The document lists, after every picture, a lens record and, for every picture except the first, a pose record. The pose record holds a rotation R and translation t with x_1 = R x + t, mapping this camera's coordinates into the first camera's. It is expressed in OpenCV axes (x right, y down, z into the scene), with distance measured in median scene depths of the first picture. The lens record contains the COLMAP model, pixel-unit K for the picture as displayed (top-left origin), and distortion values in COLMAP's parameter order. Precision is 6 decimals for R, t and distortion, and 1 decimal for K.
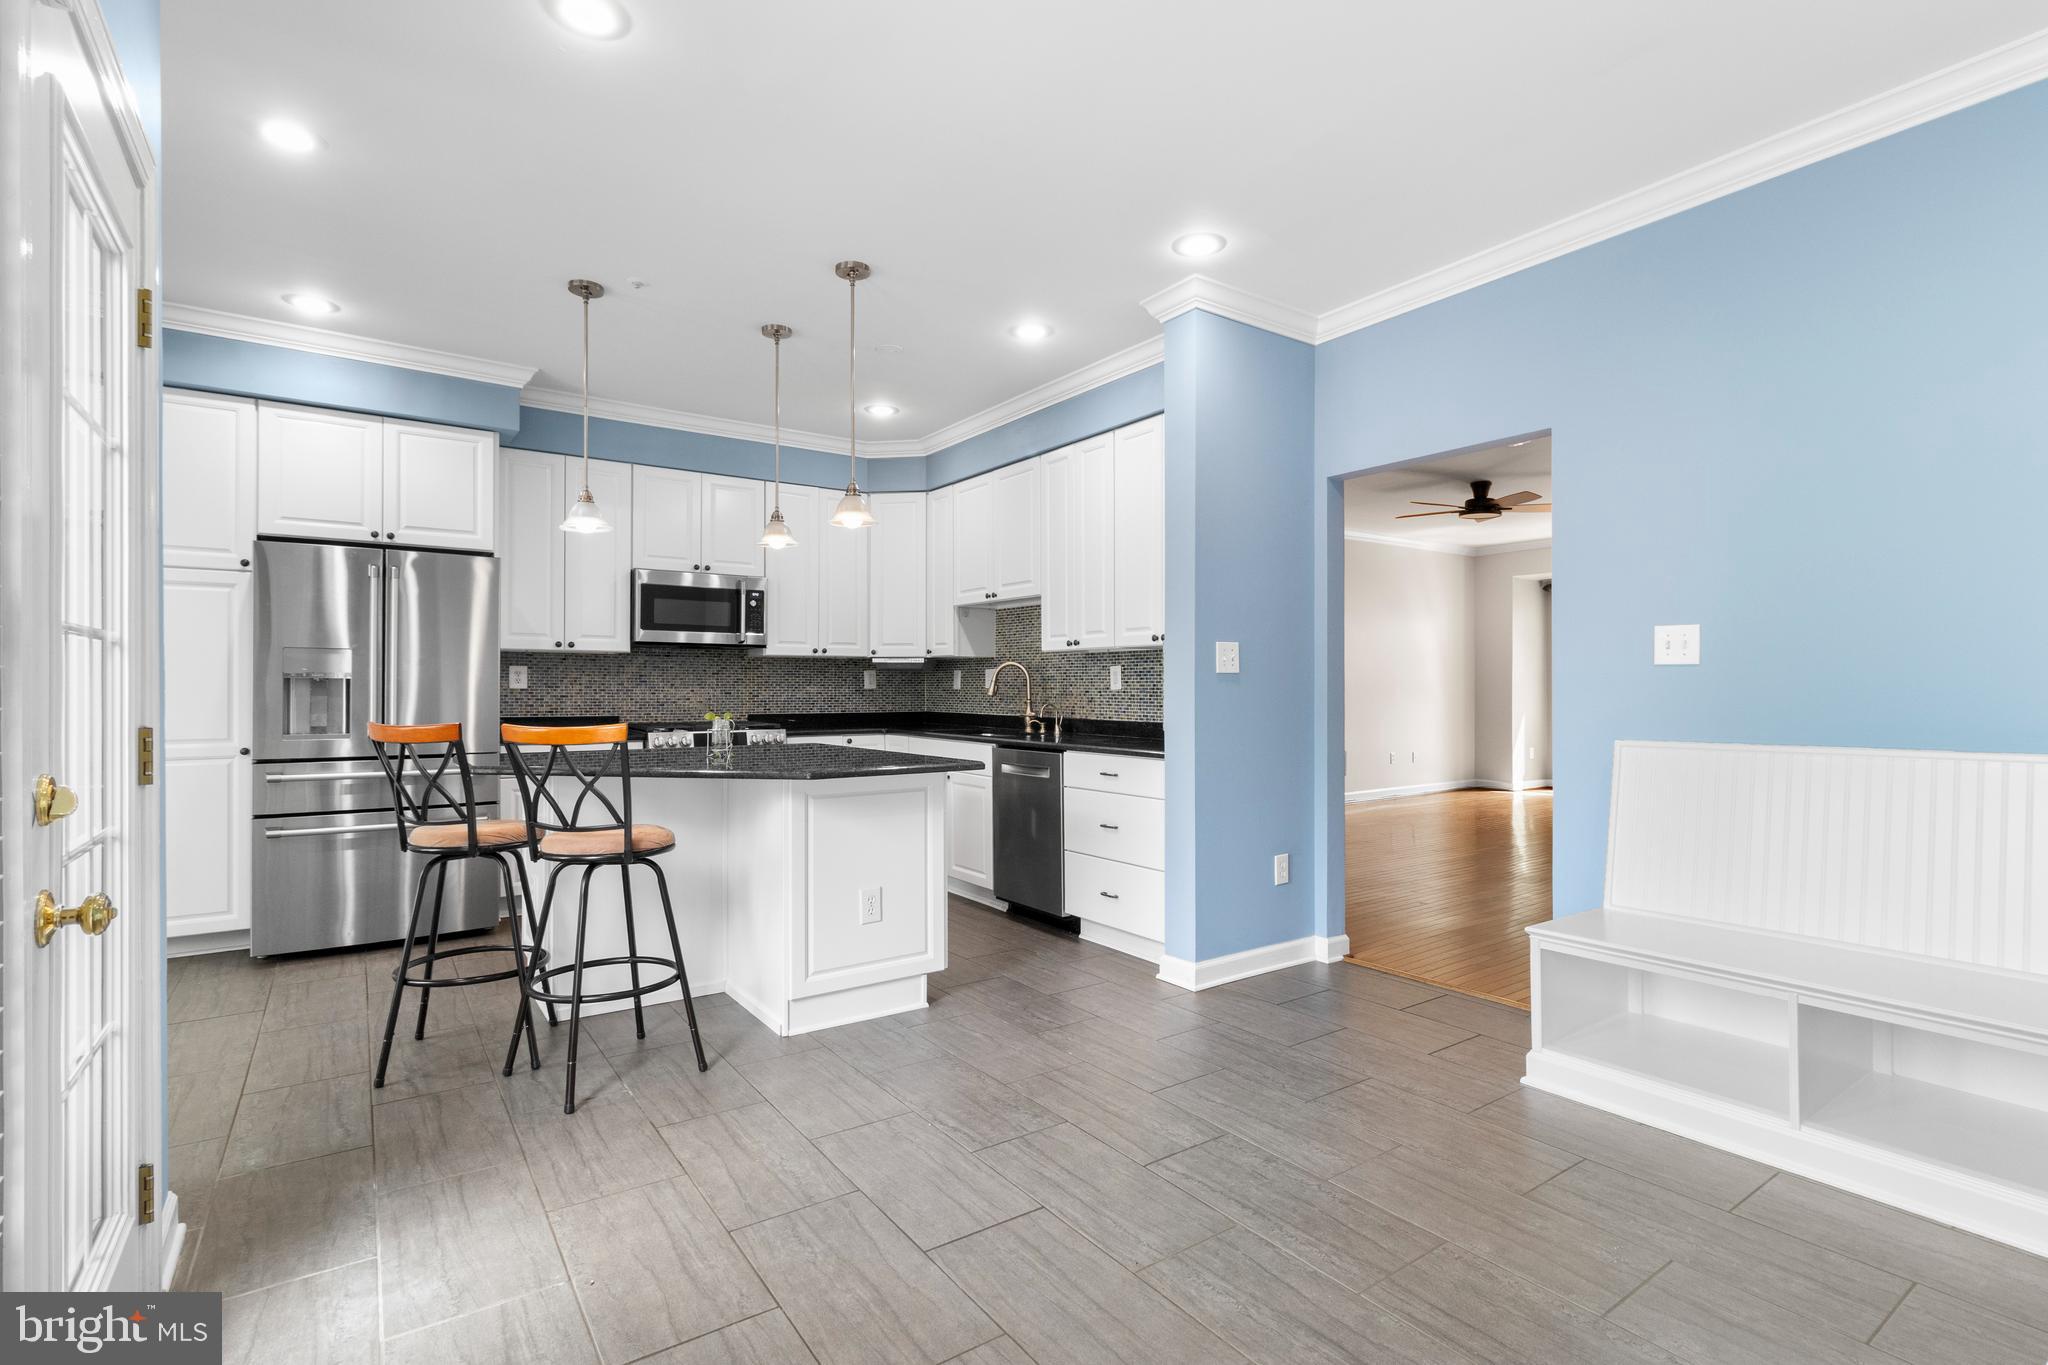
lens RADIAL K [[959.0, 0, 1029.0], [0, 959.0, 683.7], [0, 0, 1]] dist [0.000790, -0.001242]
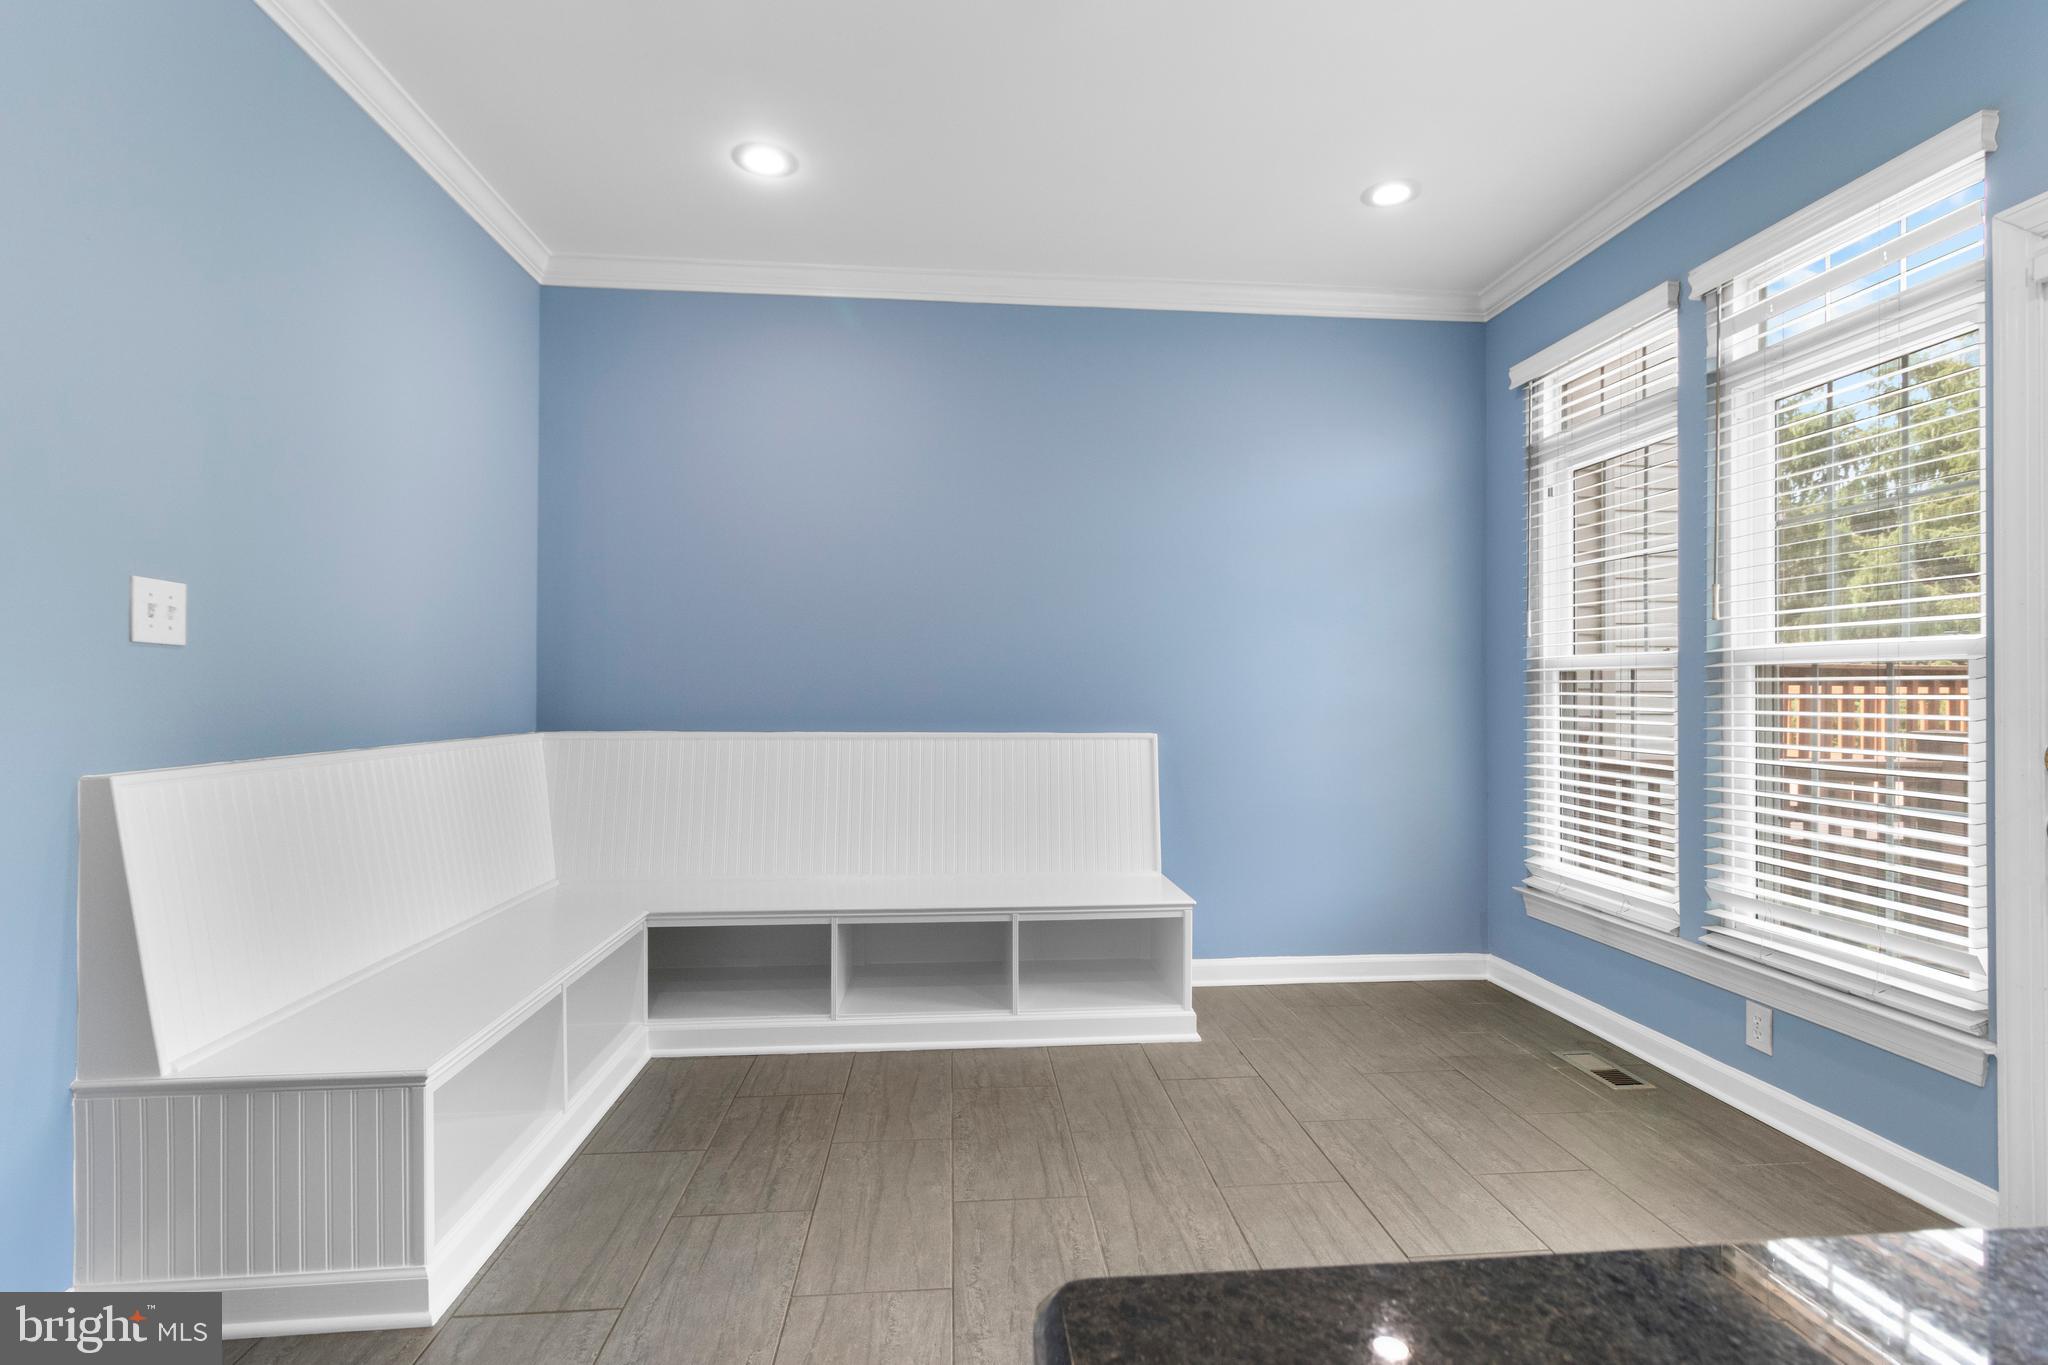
lens RADIAL K [[959.0, 0, 1033.5], [0, 959.0, 690.3], [0, 0, 1]] dist [0.000790, -0.001242]
pose [[-0.867551, 0.002000, 0.497343, -0.063008], [-0.003995, 0.999932, -0.010990, 0.007791], [-0.497331, -0.011521, -0.867484, 0.681867]]
